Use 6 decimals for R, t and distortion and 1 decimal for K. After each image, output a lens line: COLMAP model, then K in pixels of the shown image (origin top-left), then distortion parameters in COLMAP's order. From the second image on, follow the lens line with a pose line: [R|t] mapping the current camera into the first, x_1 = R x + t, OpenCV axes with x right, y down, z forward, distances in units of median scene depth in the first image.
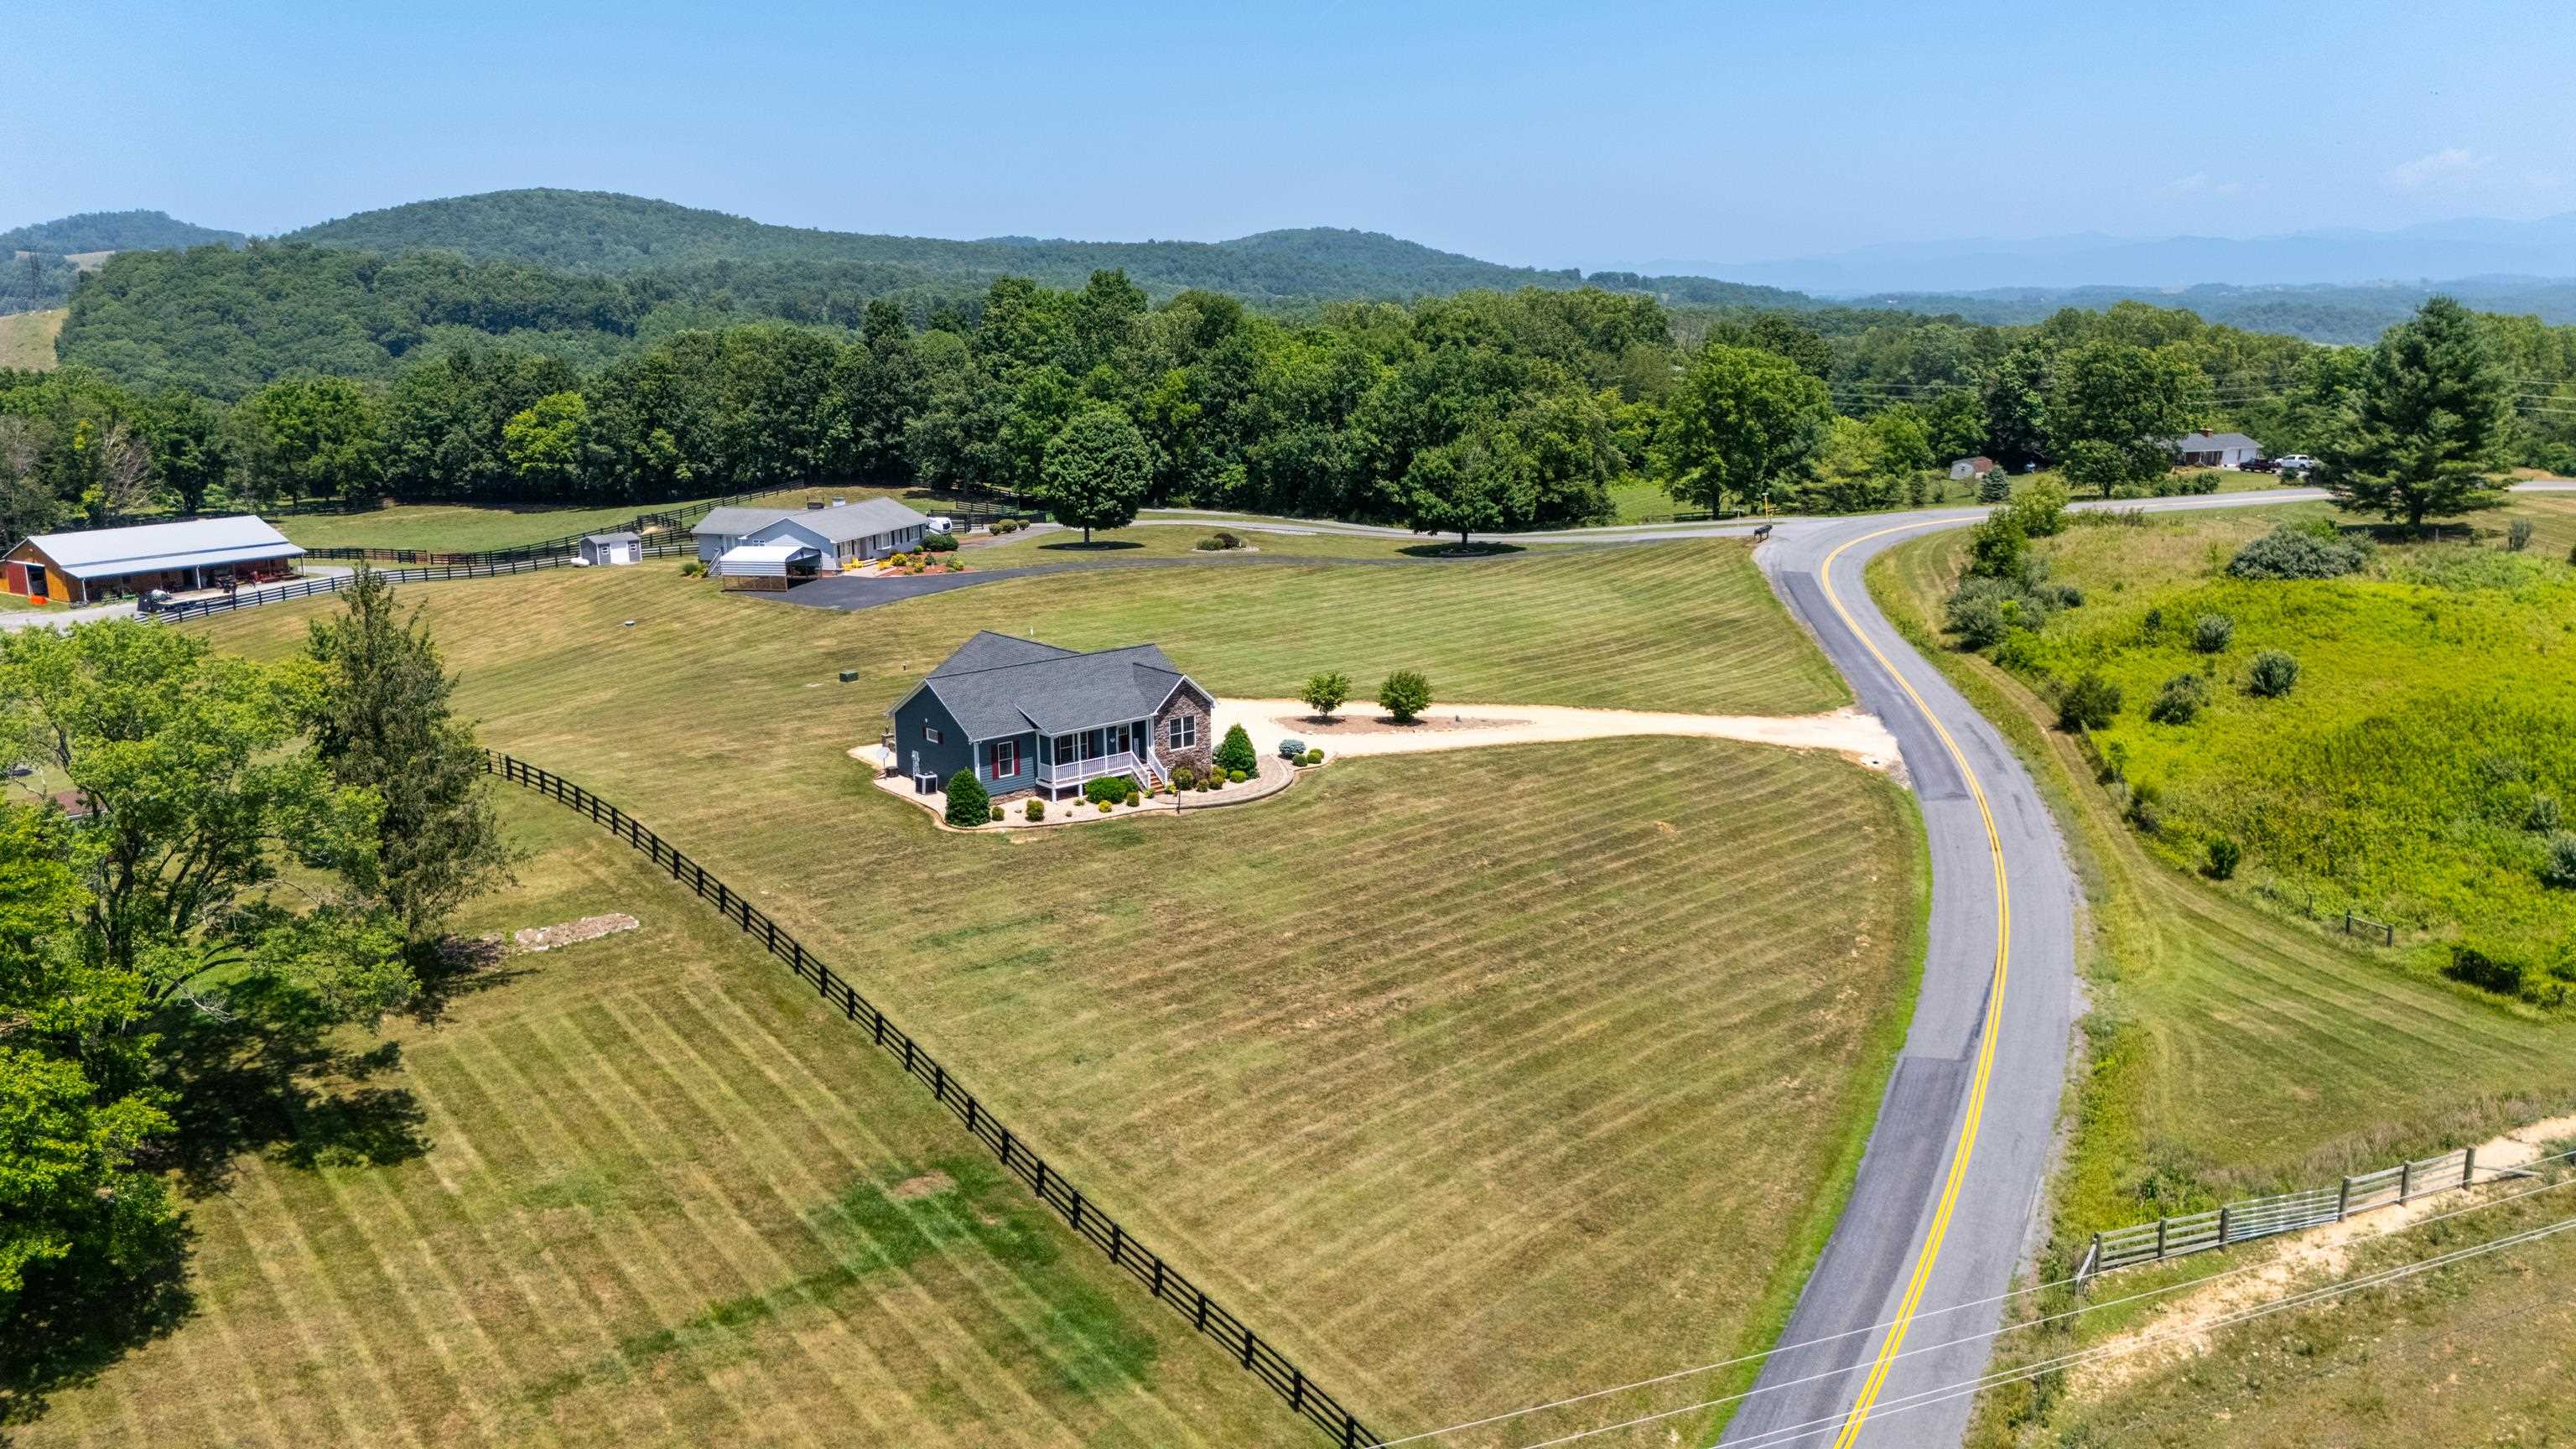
lens RADIAL K [[1904.0, 0, 1288.0], [0, 1904.0, 724.5], [0, 0, 1]] dist [0.072233, -0.067188]
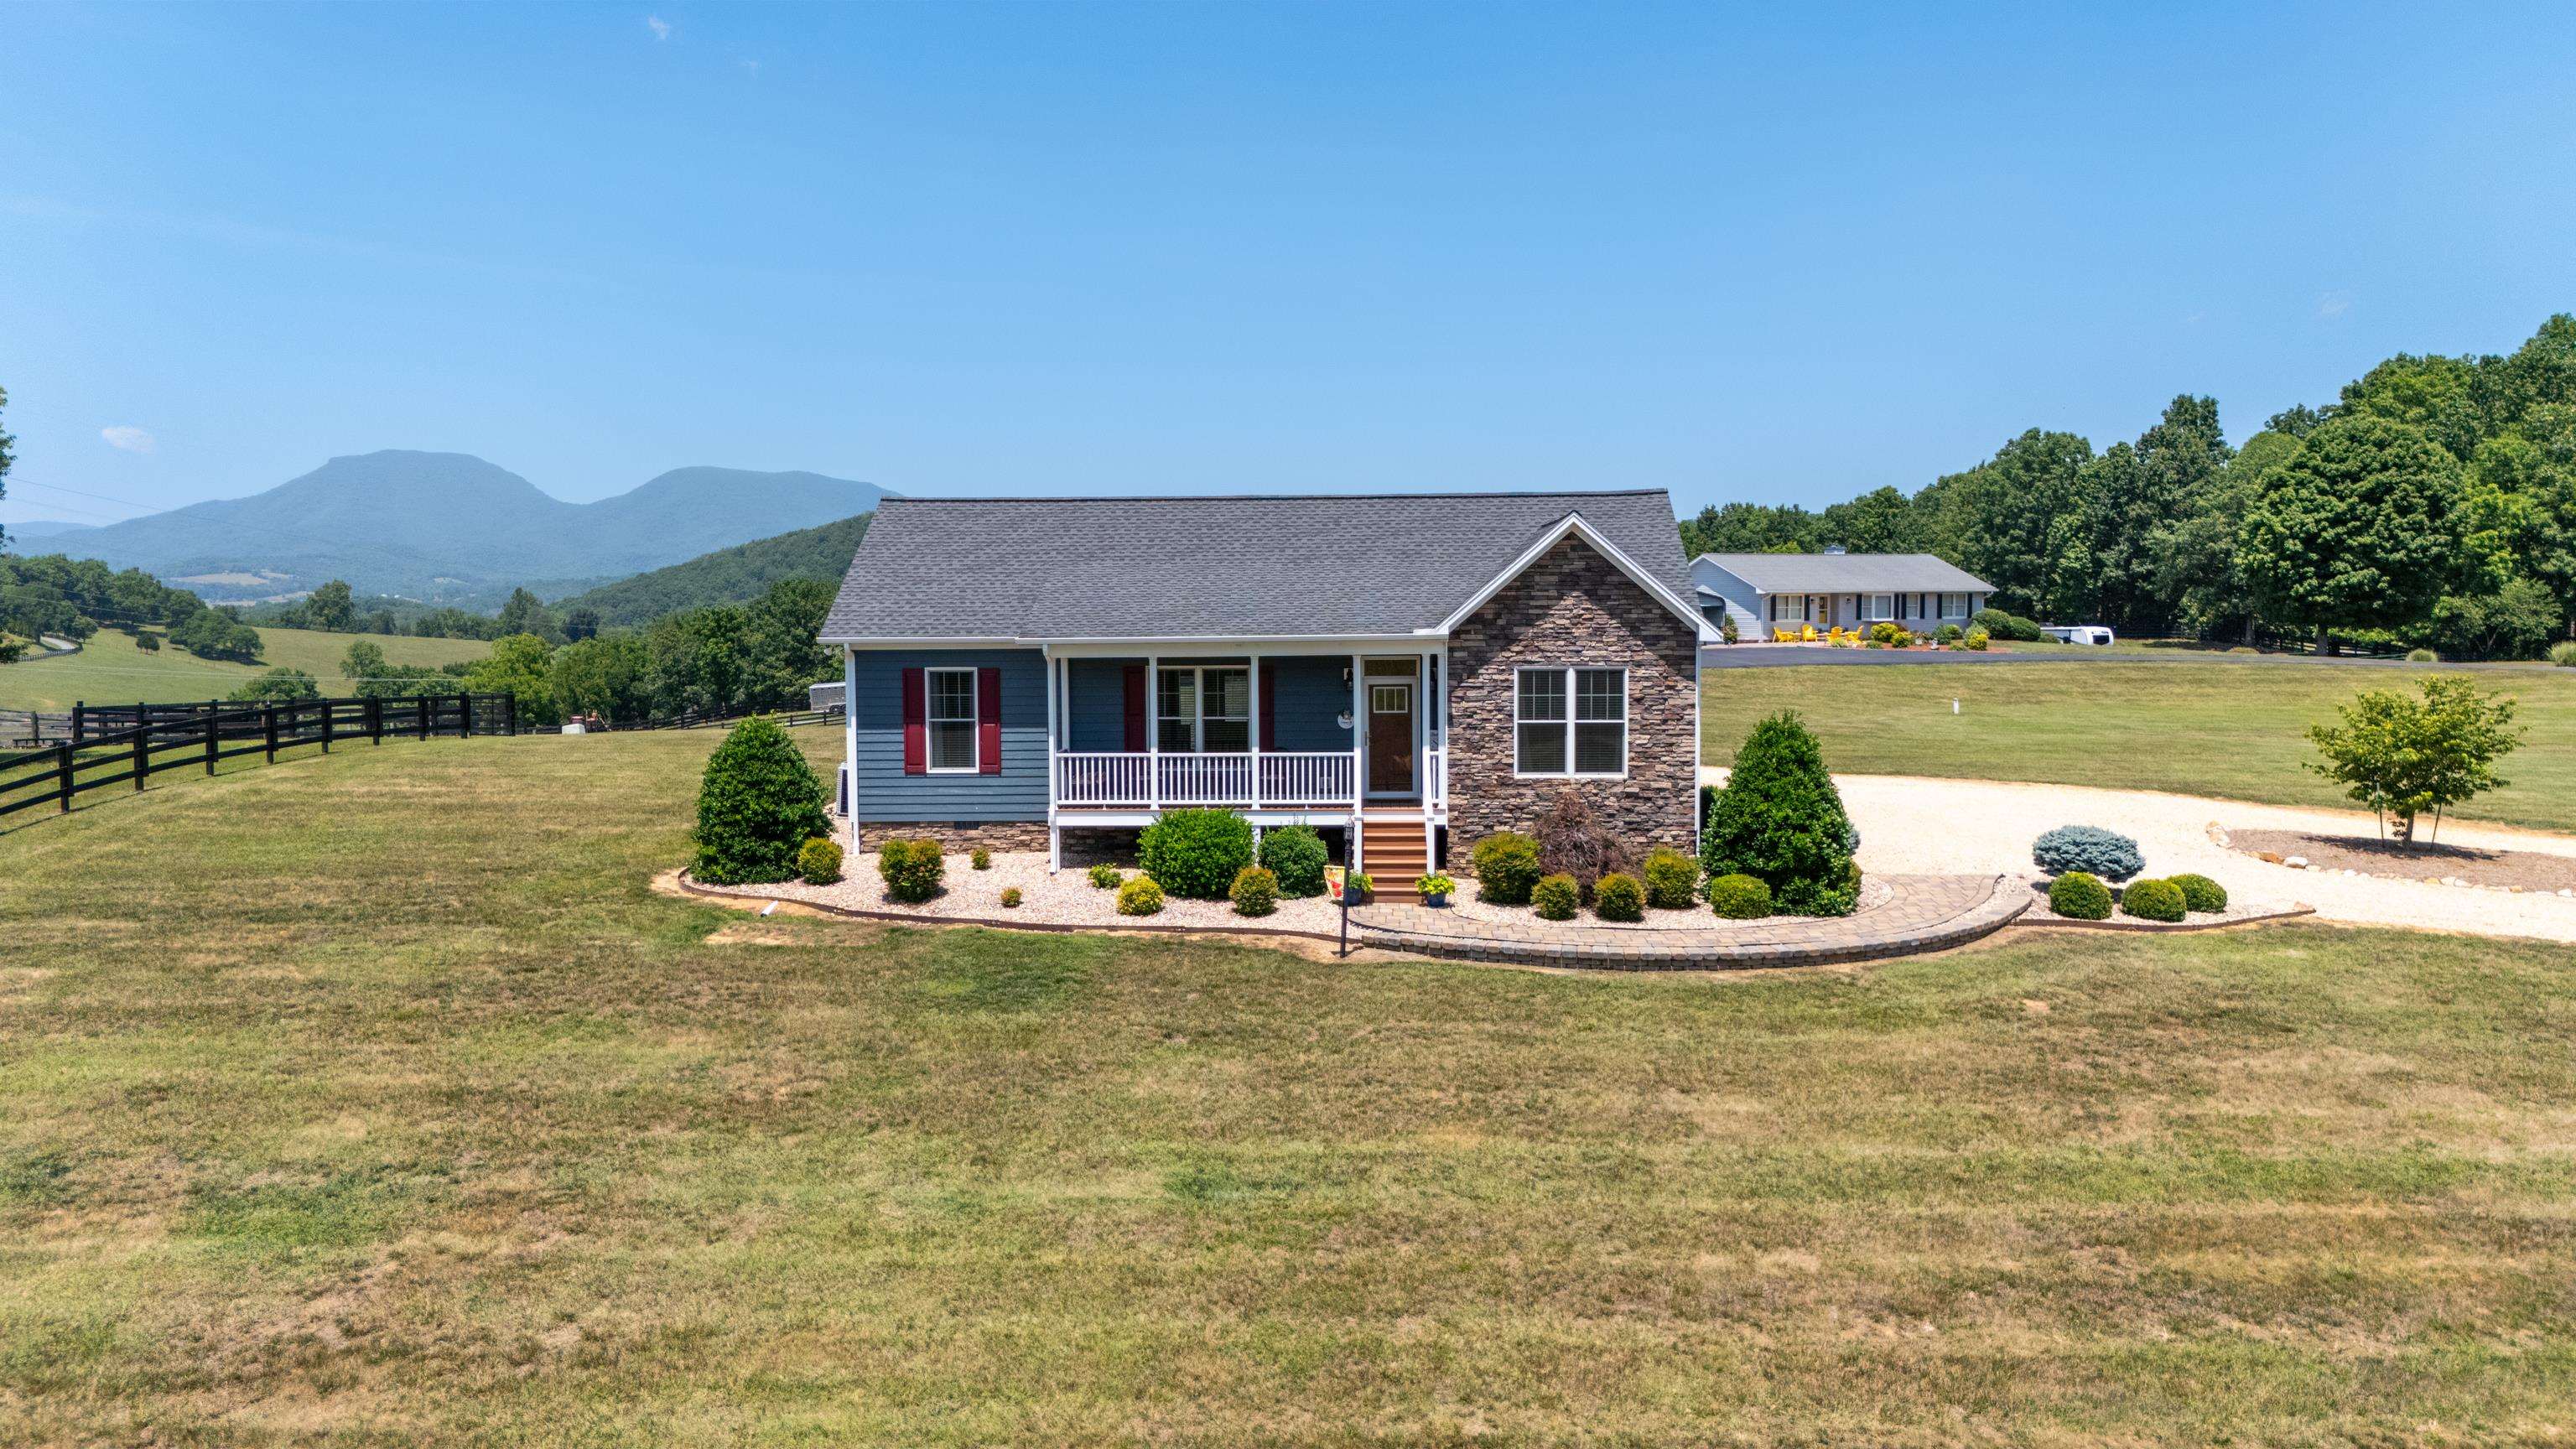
lens RADIAL K [[1903.0, 0, 1290.0], [0, 1903.0, 731.4], [0, 0, 1]] dist [0.085193, -0.097109]
pose [[0.727028, 0.050185, -0.684771, 0.104439], [-0.150649, 0.984682, -0.087780, 0.034832], [0.669877, 0.166979, 0.723452, 0.692273]]
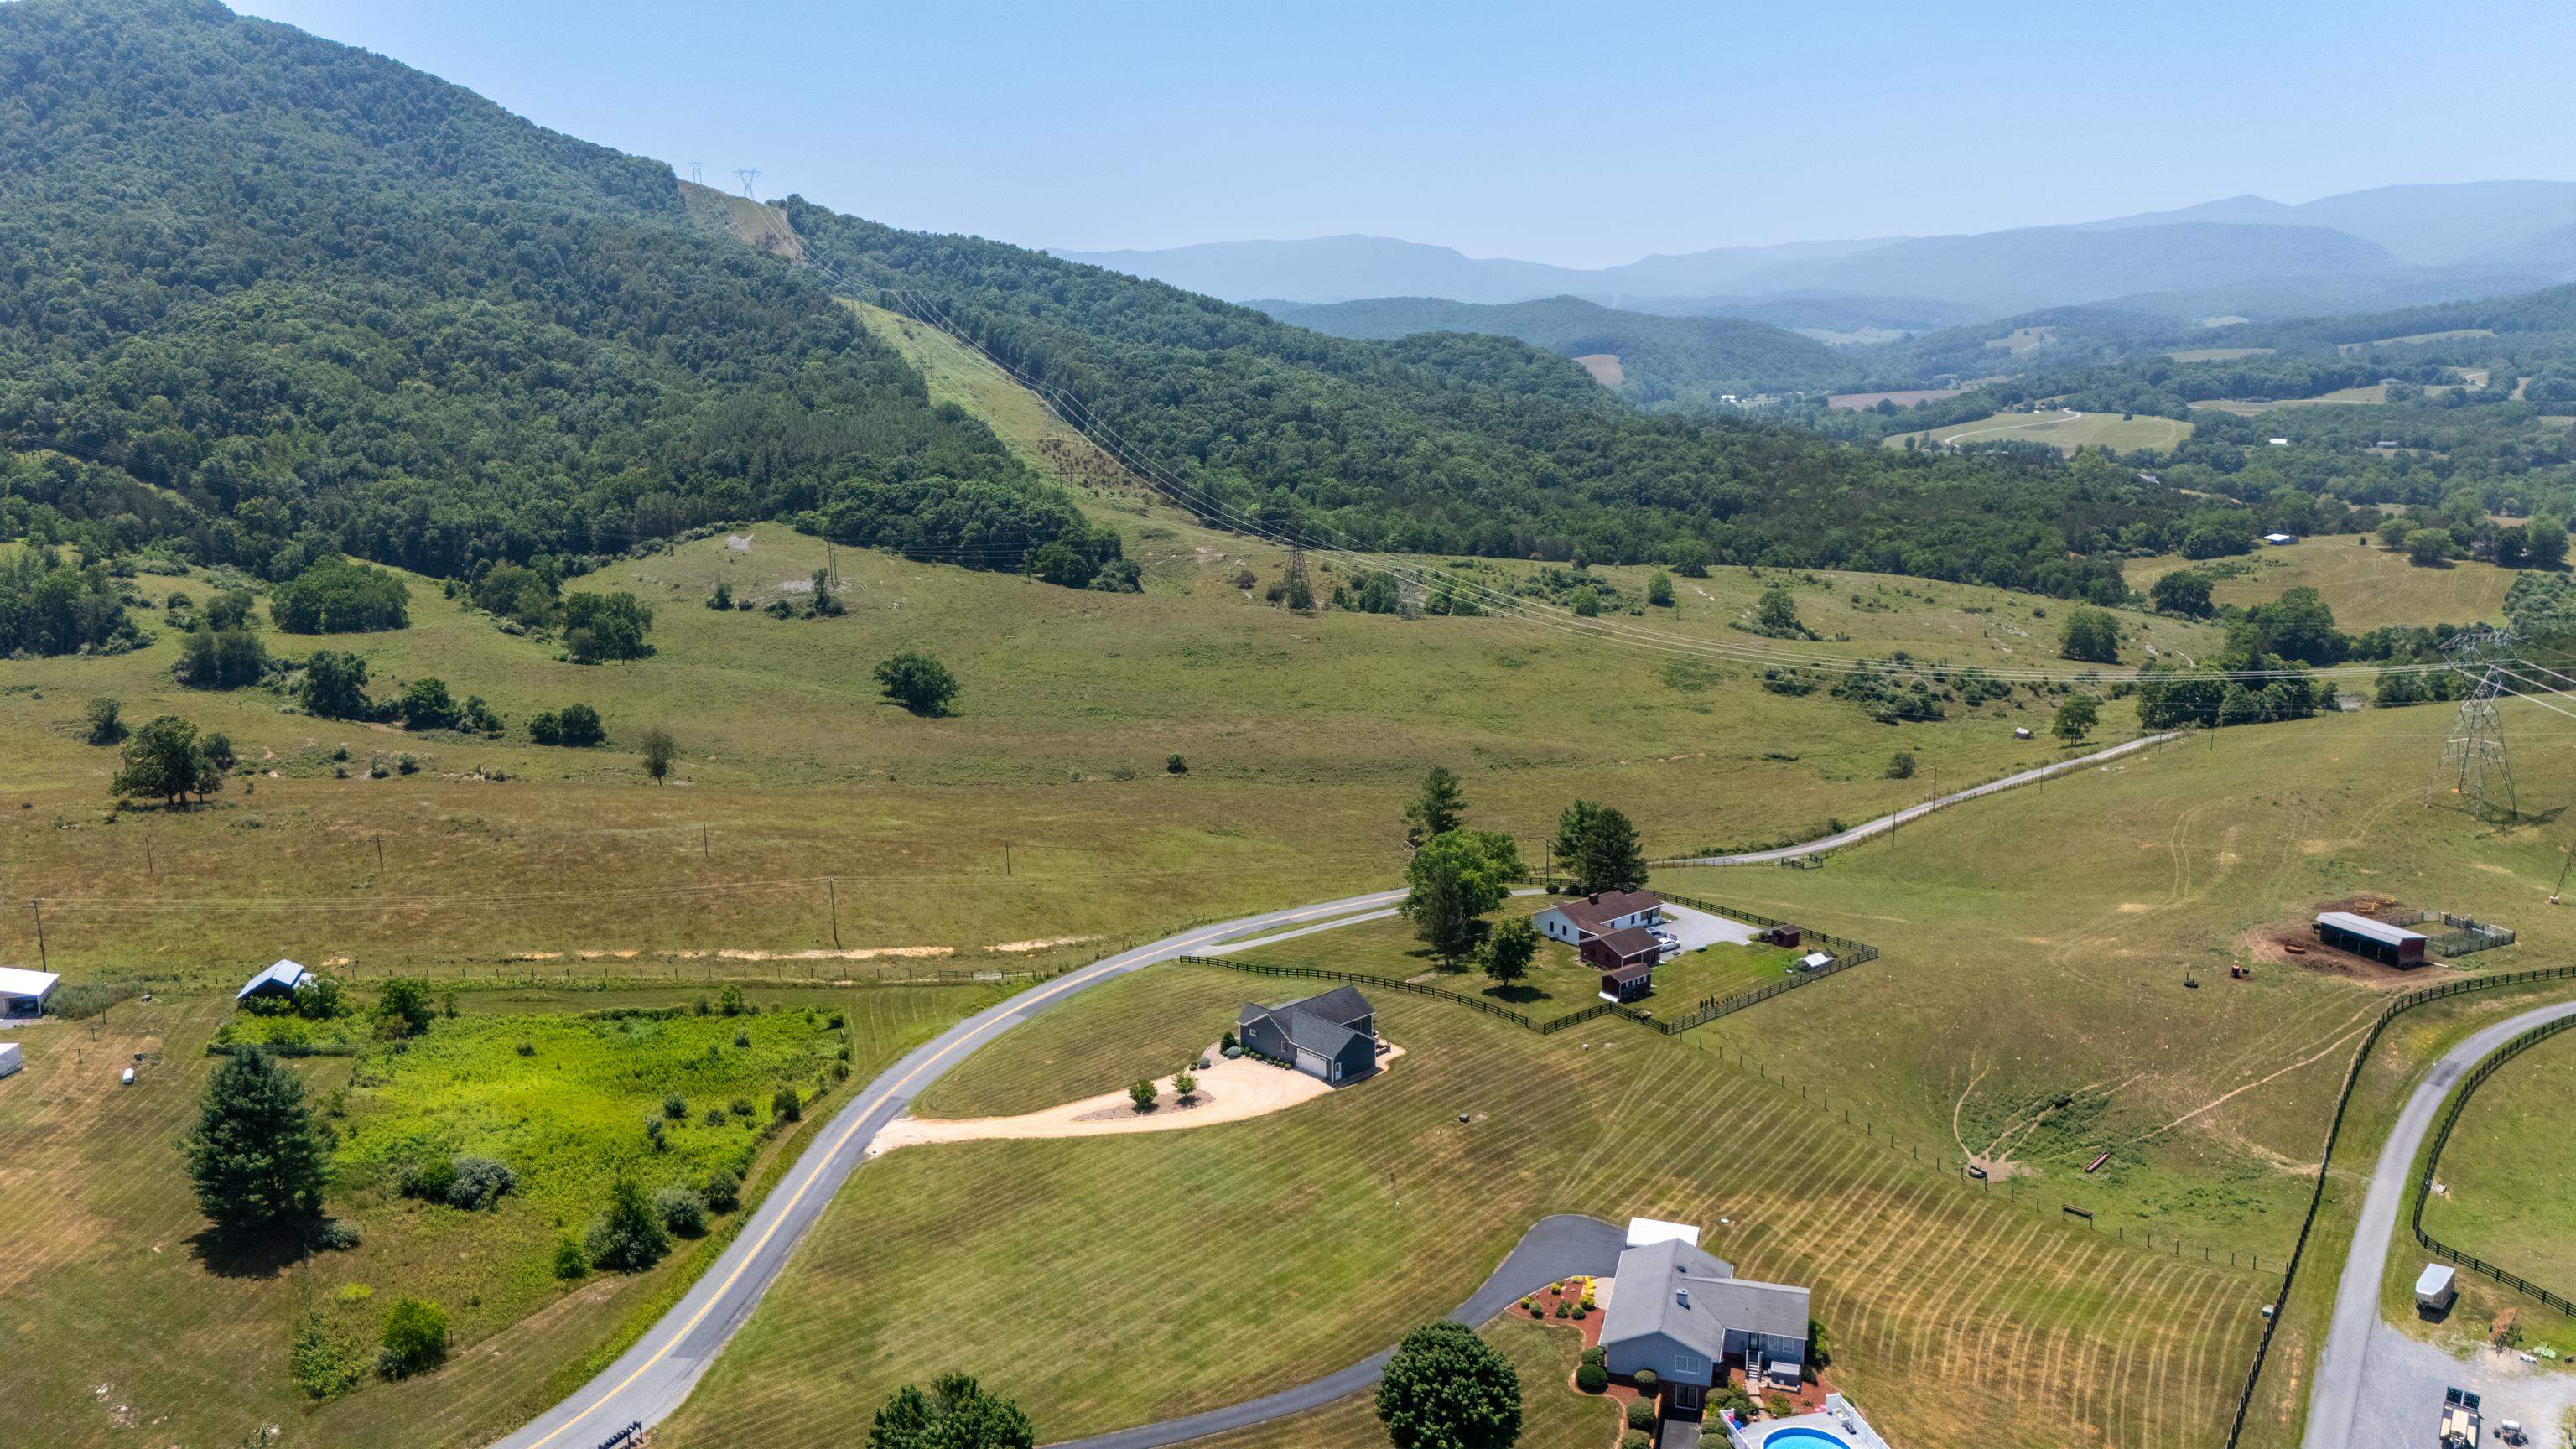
lens RADIAL K [[1904.0, 0, 1288.0], [0, 1904.0, 724.5], [0, 0, 1]] dist [0.072233, -0.067188]
pose [[-0.999093, 0.031816, -0.028290, -0.041415], [0.017060, 0.907989, 0.418647, -1.191626], [0.039007, 0.417784, -0.907709, 2.701635]]
